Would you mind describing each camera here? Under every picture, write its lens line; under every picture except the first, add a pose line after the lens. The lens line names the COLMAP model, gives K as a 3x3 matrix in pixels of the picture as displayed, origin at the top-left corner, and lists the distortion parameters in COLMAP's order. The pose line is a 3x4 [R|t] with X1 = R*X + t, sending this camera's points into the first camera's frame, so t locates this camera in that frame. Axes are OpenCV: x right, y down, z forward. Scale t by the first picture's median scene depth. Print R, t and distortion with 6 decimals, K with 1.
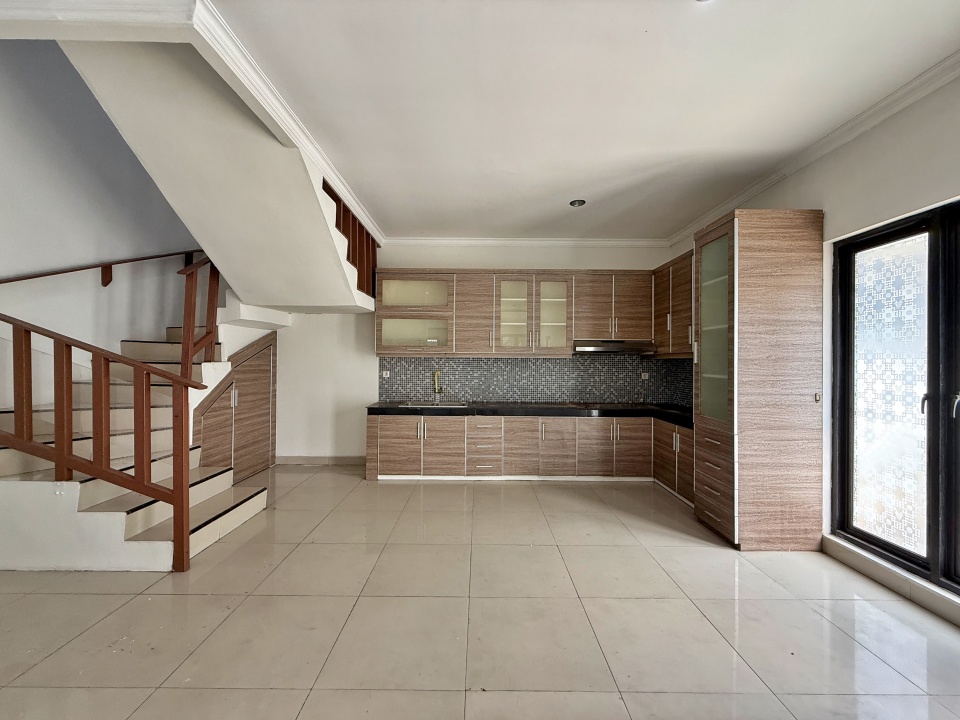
lens RADIAL K [[382.7, 0, 479.1], [0, 382.7, 360.9], [0, 0, 1]] dist [-0.001736, -0.000263]
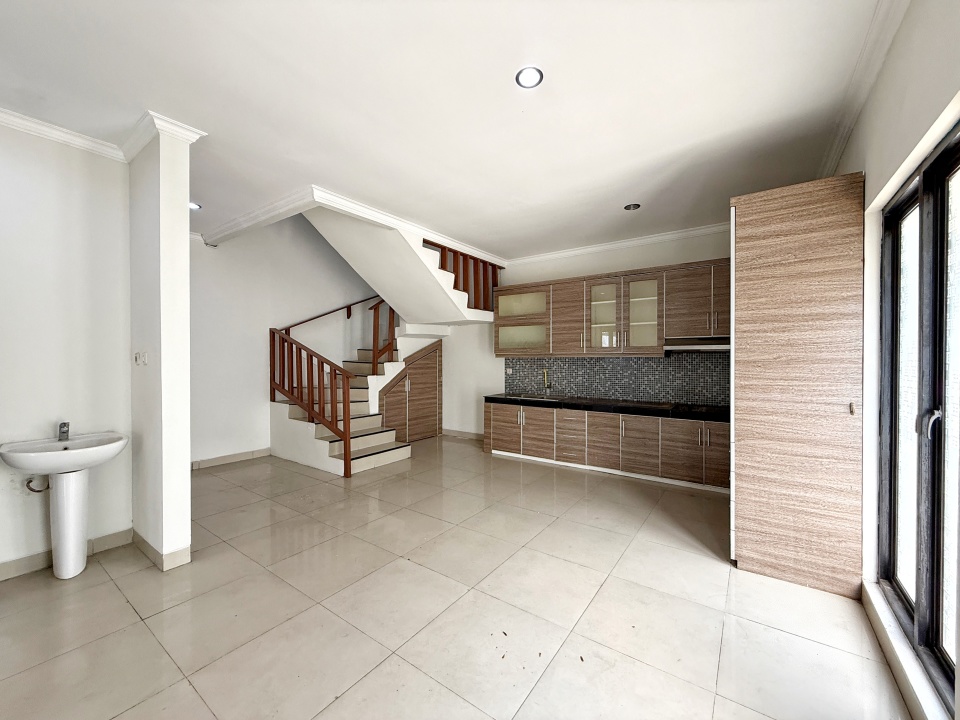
lens RADIAL K [[382.7, 0, 480.8], [0, 382.7, 362.0], [0, 0, 1]] dist [-0.001736, -0.000263]
pose [[0.815132, -0.000459, -0.579275, 0.531518], [0.008607, 0.999899, 0.011320, -0.012582], [0.579211, -0.014213, 0.815054, -0.078249]]
